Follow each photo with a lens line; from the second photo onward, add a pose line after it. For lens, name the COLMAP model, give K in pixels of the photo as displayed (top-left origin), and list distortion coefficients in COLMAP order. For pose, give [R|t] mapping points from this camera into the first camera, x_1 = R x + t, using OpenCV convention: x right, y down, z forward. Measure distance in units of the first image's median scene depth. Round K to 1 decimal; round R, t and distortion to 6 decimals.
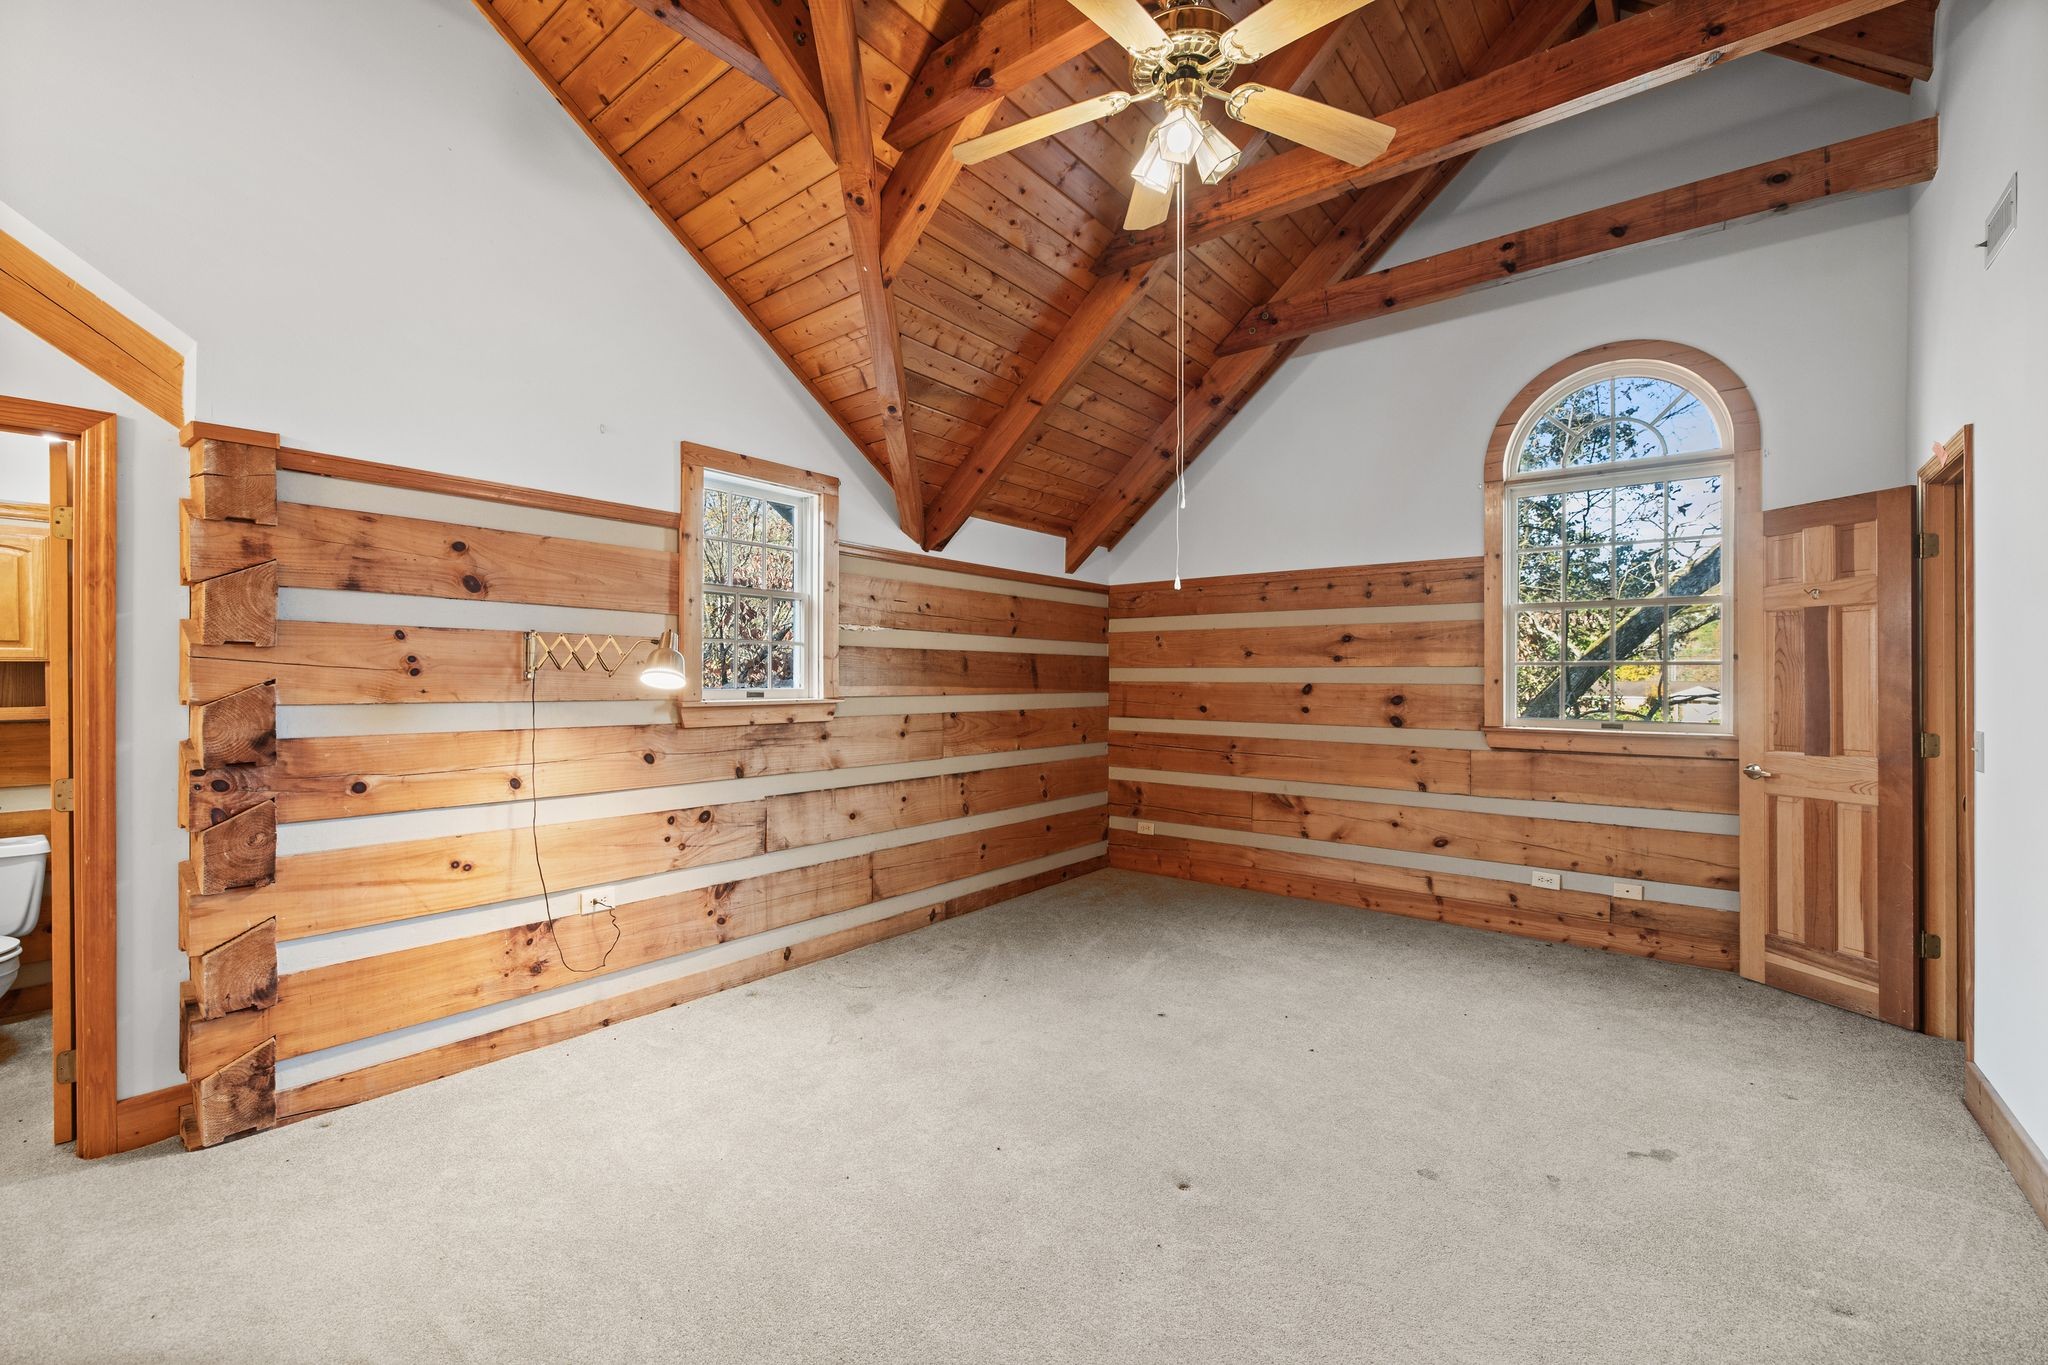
lens RADIAL K [[855.5, 0, 1020.6], [0, 855.5, 680.1], [0, 0, 1]] dist [0.001416, 0.000028]
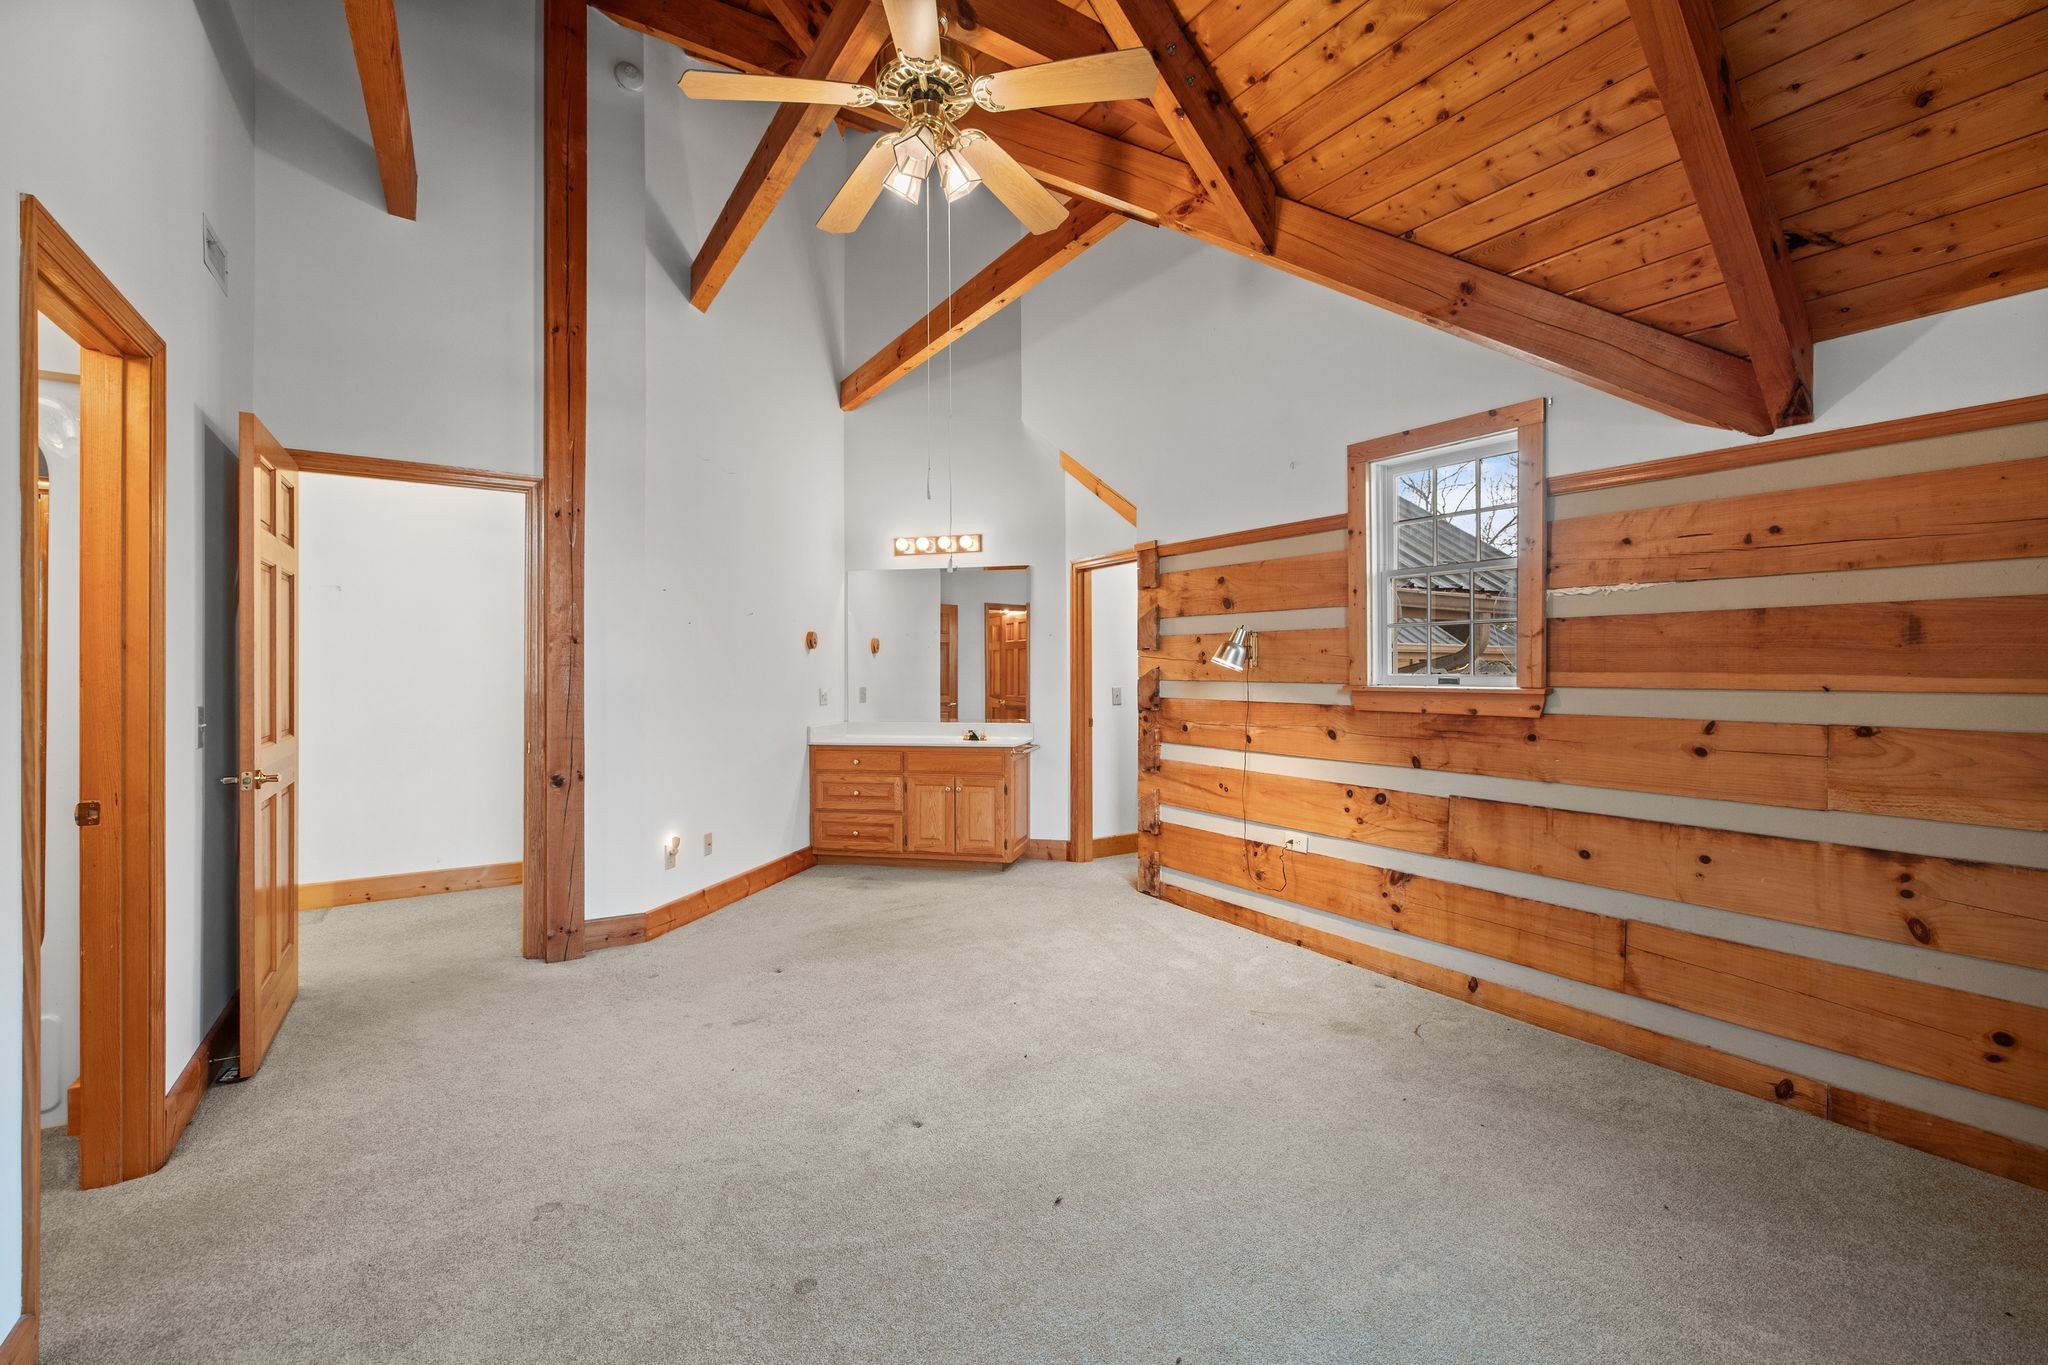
lens RADIAL K [[855.5, 0, 1024.7], [0, 855.5, 675.8], [0, 0, 1]] dist [0.001416, 0.000028]
pose [[-0.308794, 0.003112, -0.951124, 0.979778], [-0.000851, 0.999993, 0.003548, 0.011538], [0.951128, 0.001905, -0.308790, 1.207438]]
